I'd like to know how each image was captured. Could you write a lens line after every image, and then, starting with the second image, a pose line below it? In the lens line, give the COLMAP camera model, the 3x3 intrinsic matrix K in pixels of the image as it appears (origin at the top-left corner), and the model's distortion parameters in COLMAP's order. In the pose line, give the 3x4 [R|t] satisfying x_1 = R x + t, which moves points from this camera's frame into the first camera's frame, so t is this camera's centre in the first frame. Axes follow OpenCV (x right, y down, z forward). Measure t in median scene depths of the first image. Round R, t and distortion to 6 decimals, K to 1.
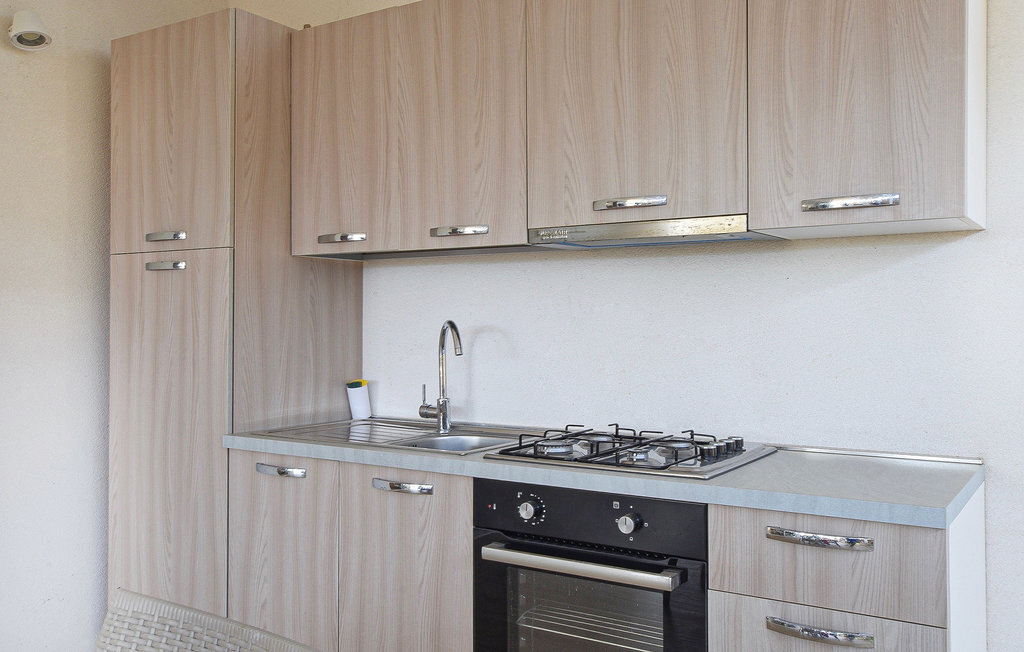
lens RADIAL K [[911.5, 0, 510.1], [0, 911.5, 326.7], [0, 0, 1]] dist [0.010995, -0.000841]
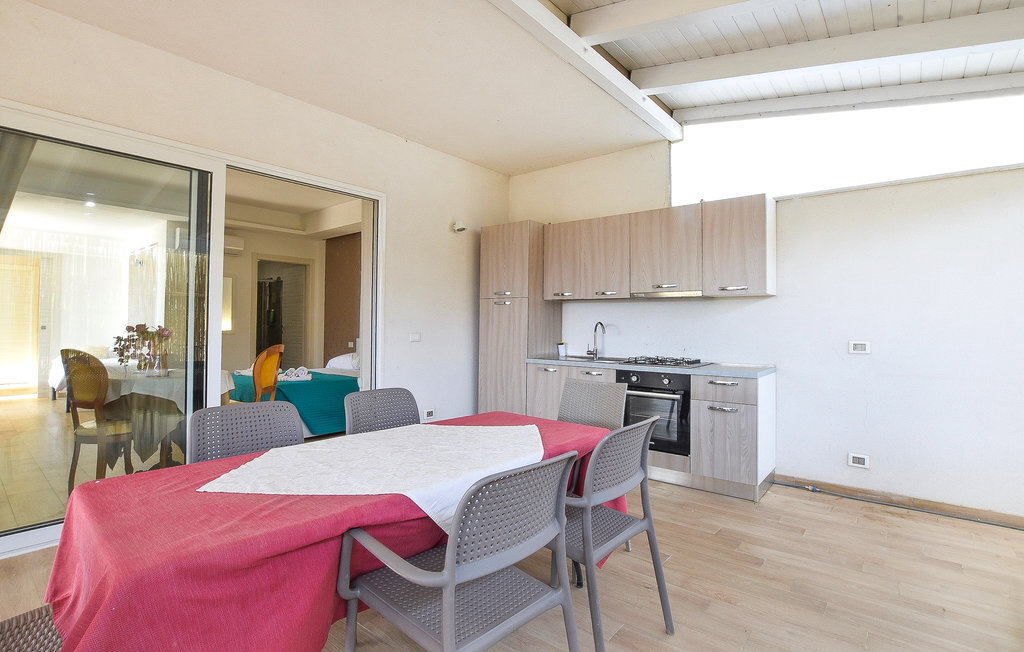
lens RADIAL K [[488.1, 0, 515.9], [0, 488.1, 318.2], [0, 0, 1]] dist [-0.021557, 0.000091]
pose [[0.995553, 0.011587, -0.093485, -0.200131], [-0.013917, 0.999608, -0.024305, 0.024417], [0.093167, 0.025498, 0.995324, -0.663282]]
